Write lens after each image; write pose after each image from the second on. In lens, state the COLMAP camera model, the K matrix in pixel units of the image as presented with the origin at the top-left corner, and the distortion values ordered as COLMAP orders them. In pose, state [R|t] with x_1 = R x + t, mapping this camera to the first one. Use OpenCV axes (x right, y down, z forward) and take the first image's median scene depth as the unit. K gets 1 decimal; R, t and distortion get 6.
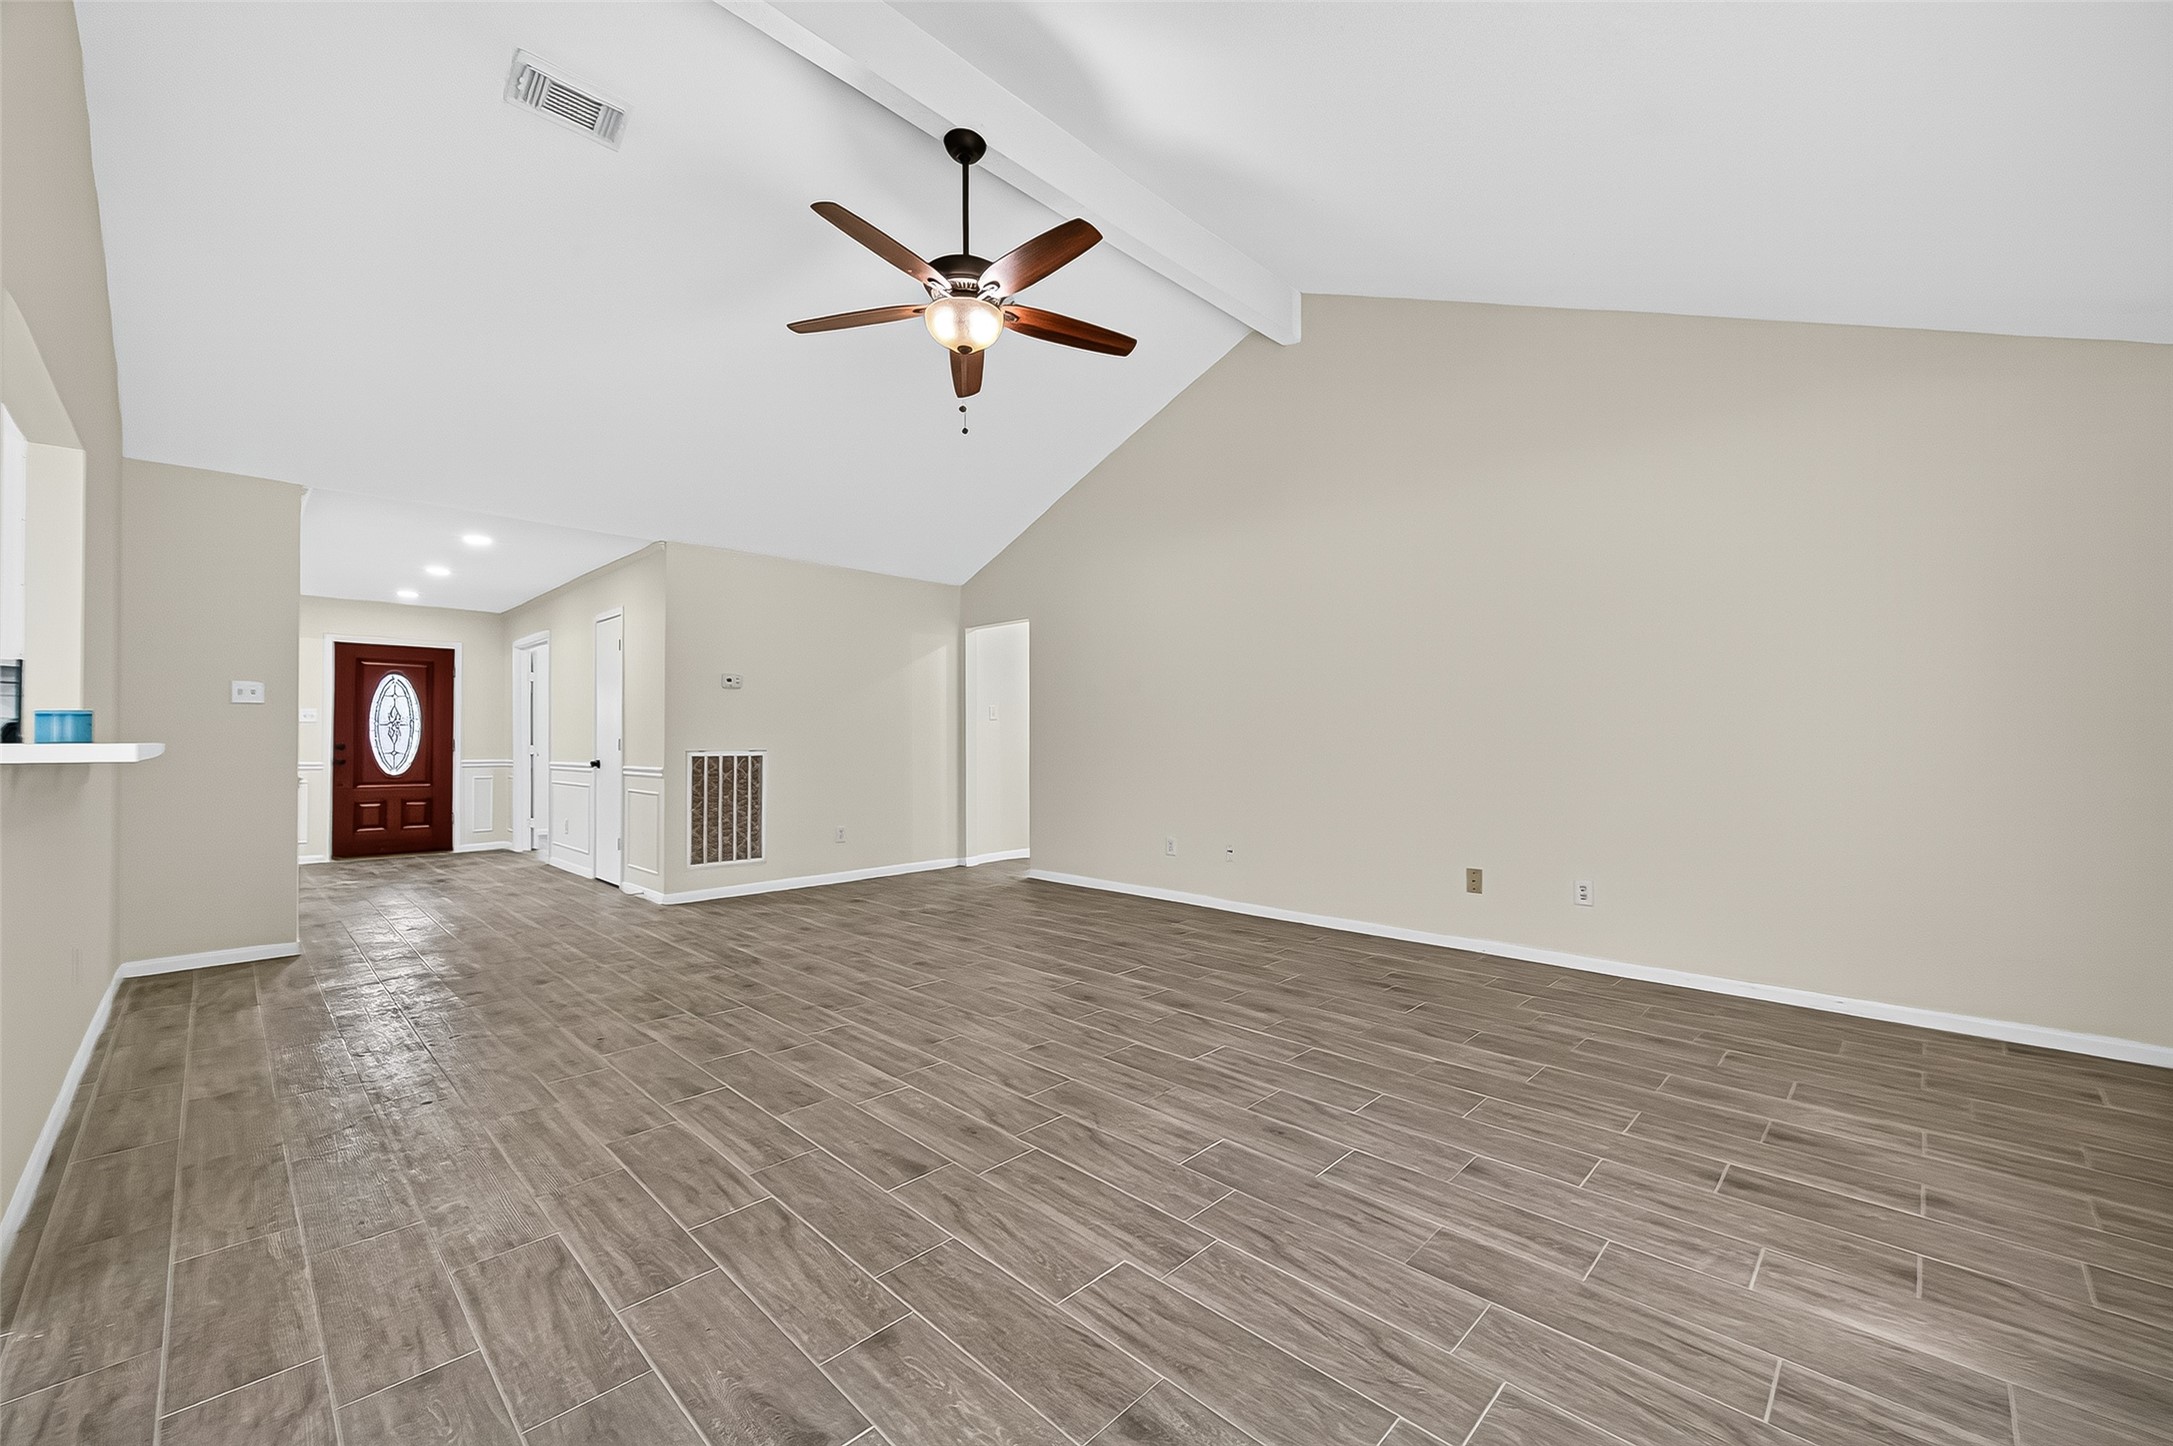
lens RADIAL K [[860.9, 0, 1136.0], [0, 860.9, 742.3], [0, 0, 1]] dist [0.005148, -0.001123]
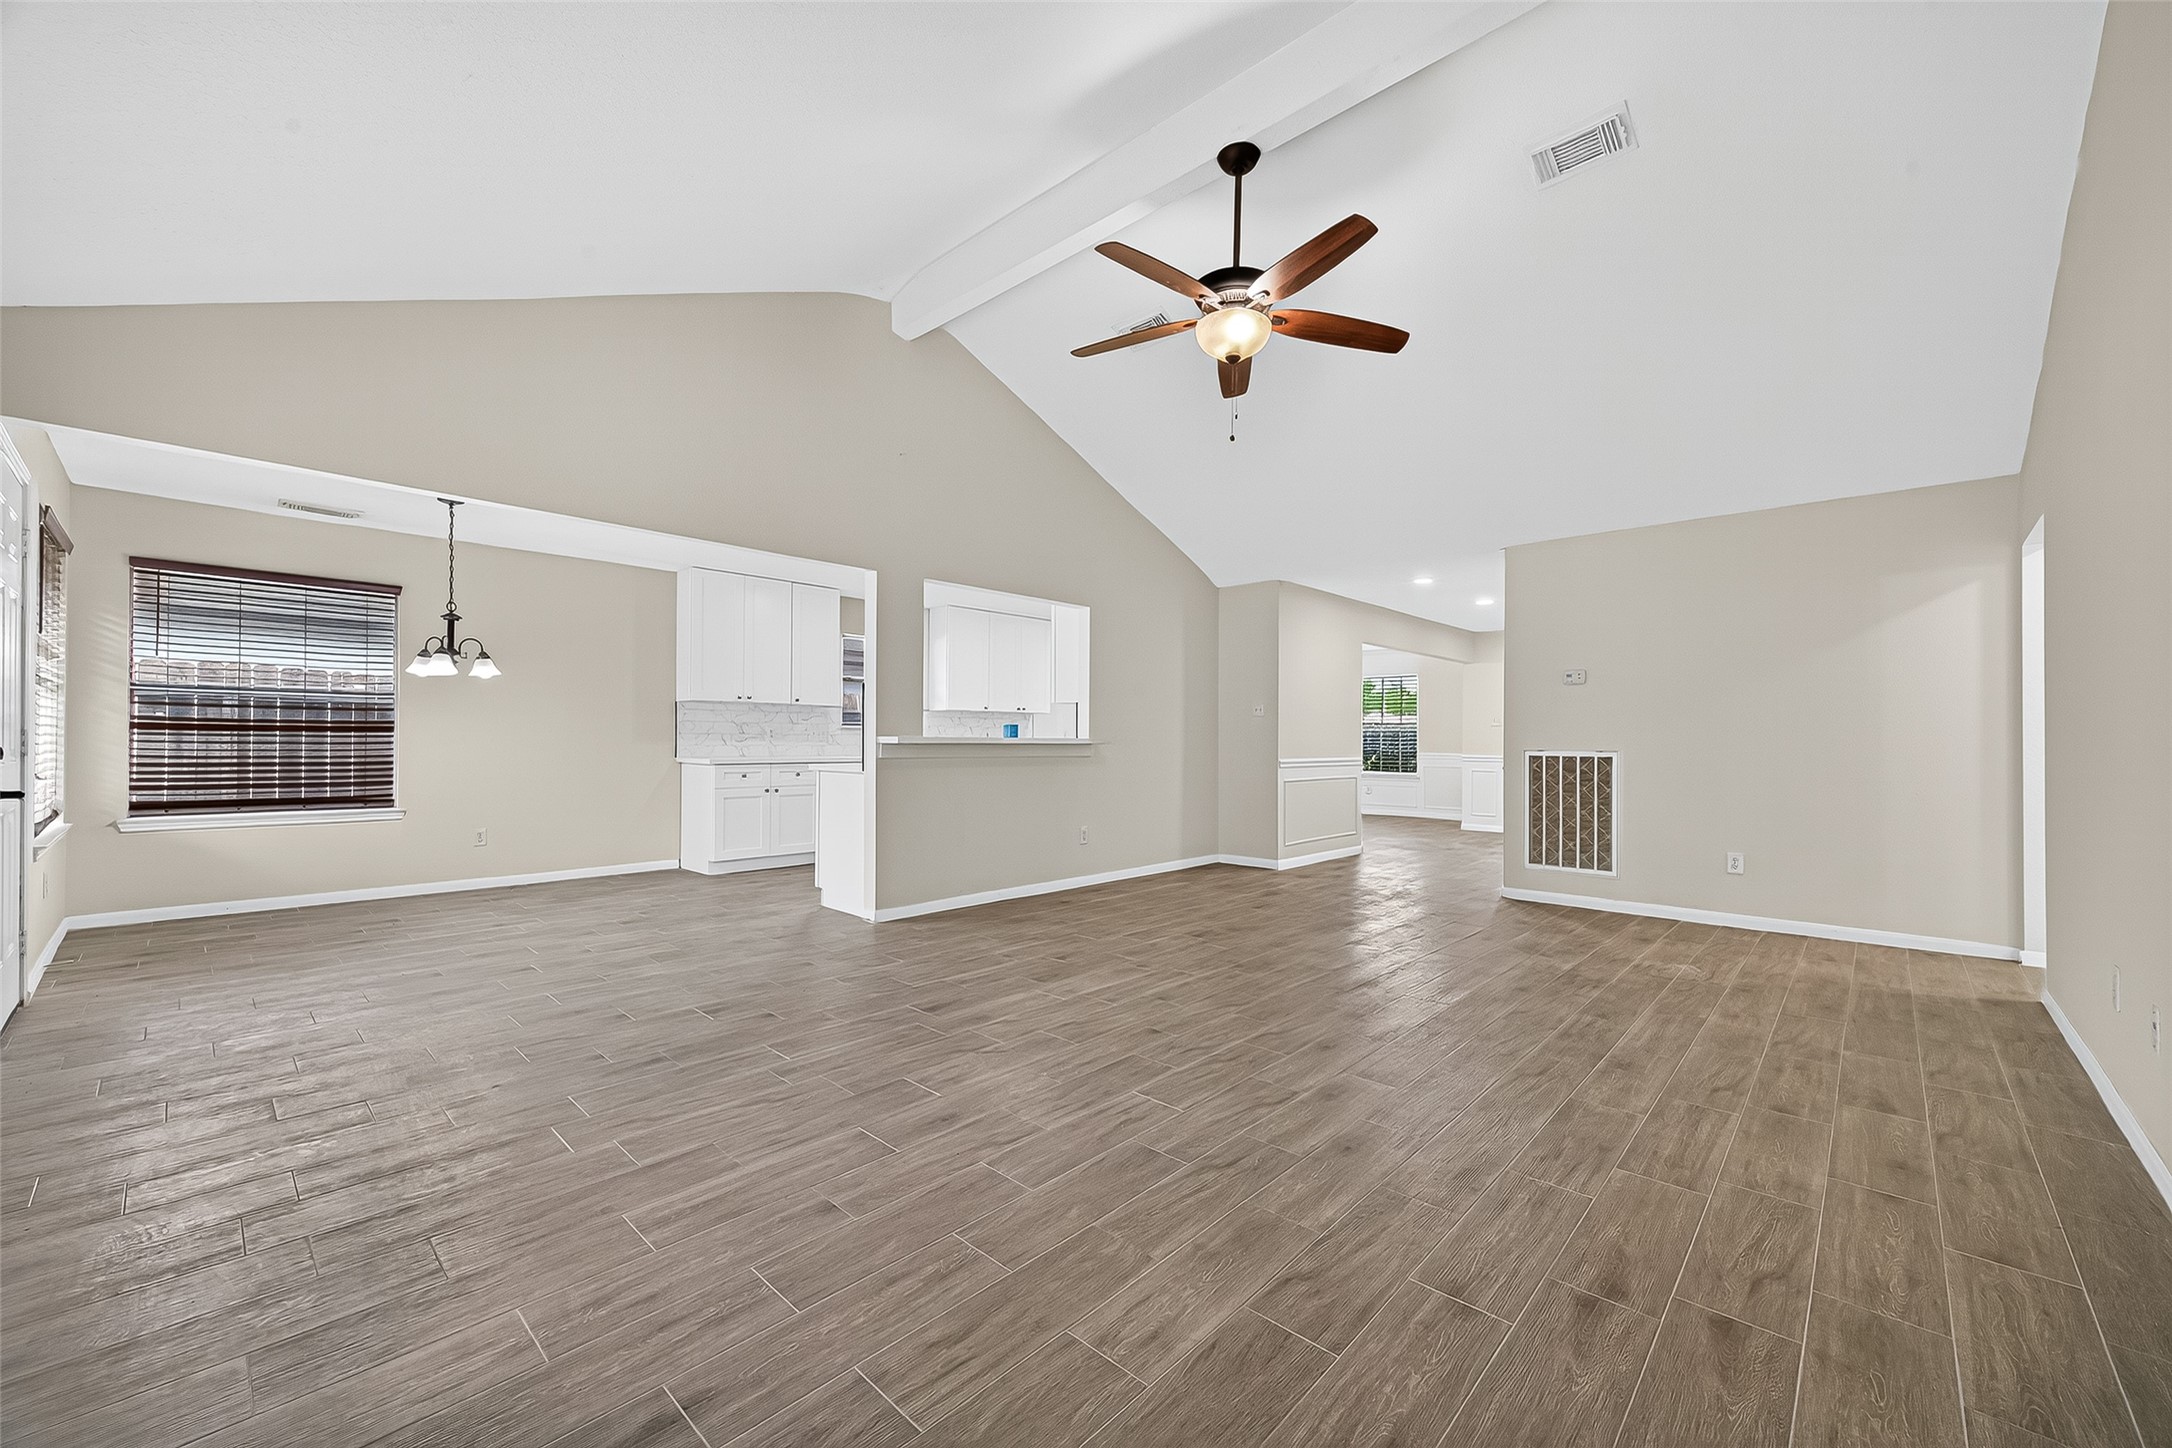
lens RADIAL K [[860.5, 0, 1058.2], [0, 860.5, 744.5], [0, 0, 1]] dist [0.005148, -0.001123]
pose [[-0.039854, 0.005625, -0.999190, 0.675921], [-0.007651, 0.999953, 0.005935, 0.003399], [0.999176, 0.007882, -0.039809, 0.675511]]
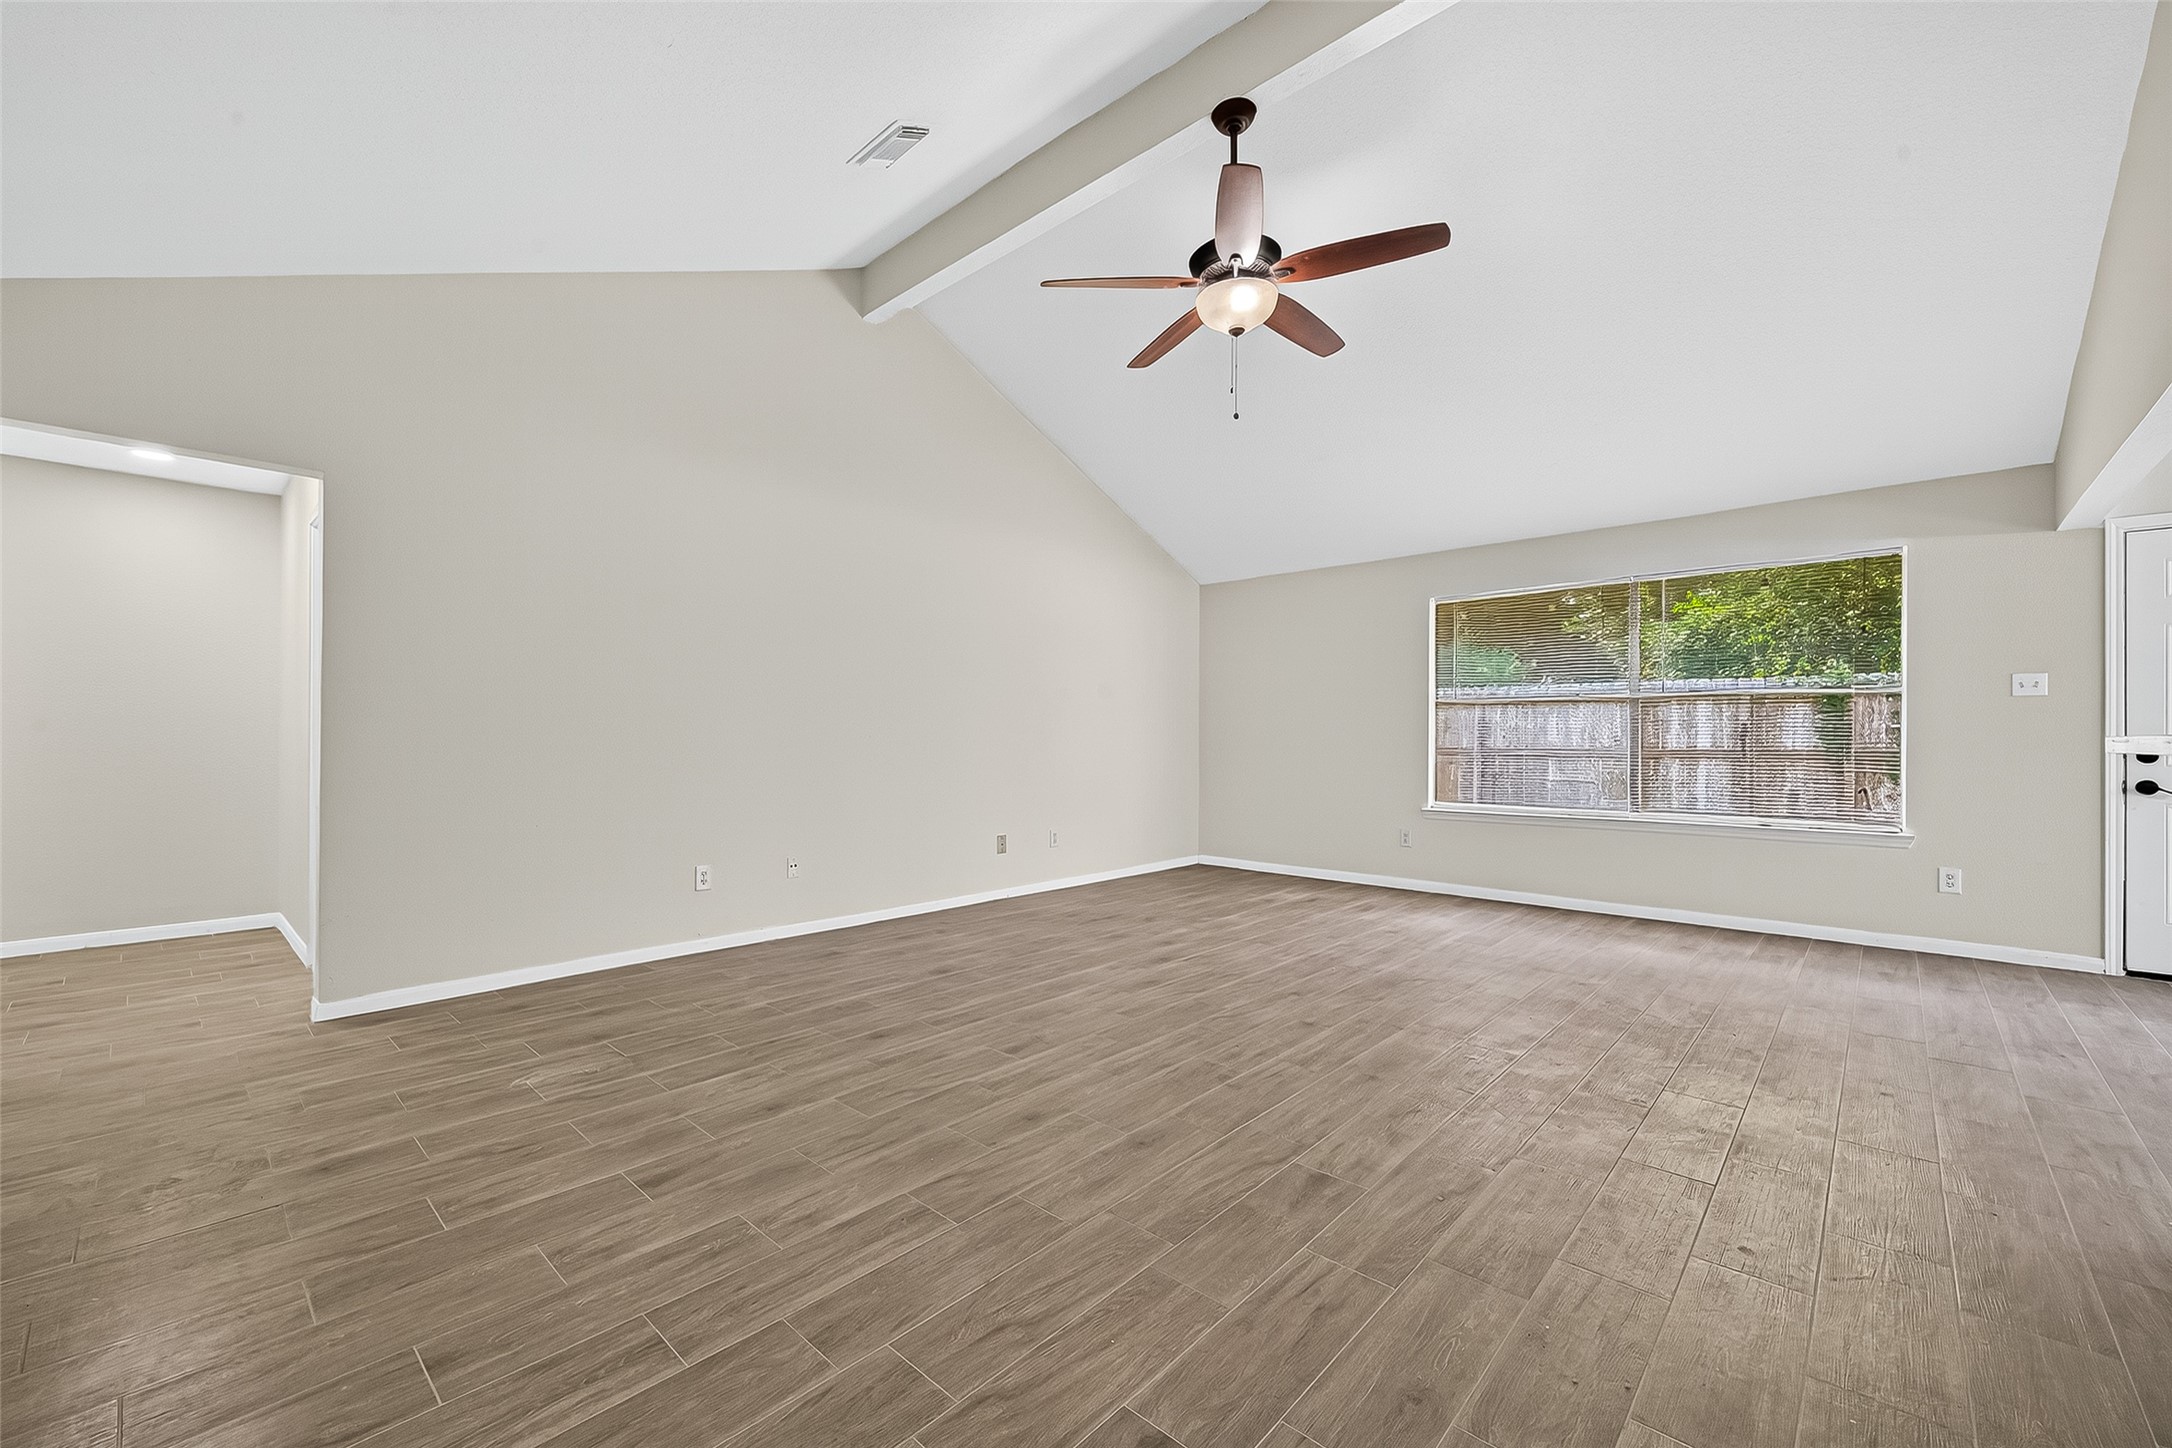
lens RADIAL K [[860.5, 0, 1072.1], [0, 860.5, 744.2], [0, 0, 1]] dist [0.005148, -0.001123]
pose [[0.000927, -0.003620, 0.999993, -0.934609], [-0.003754, 0.999986, 0.003623, 0.010547], [-0.999993, -0.003757, 0.000913, 0.954179]]
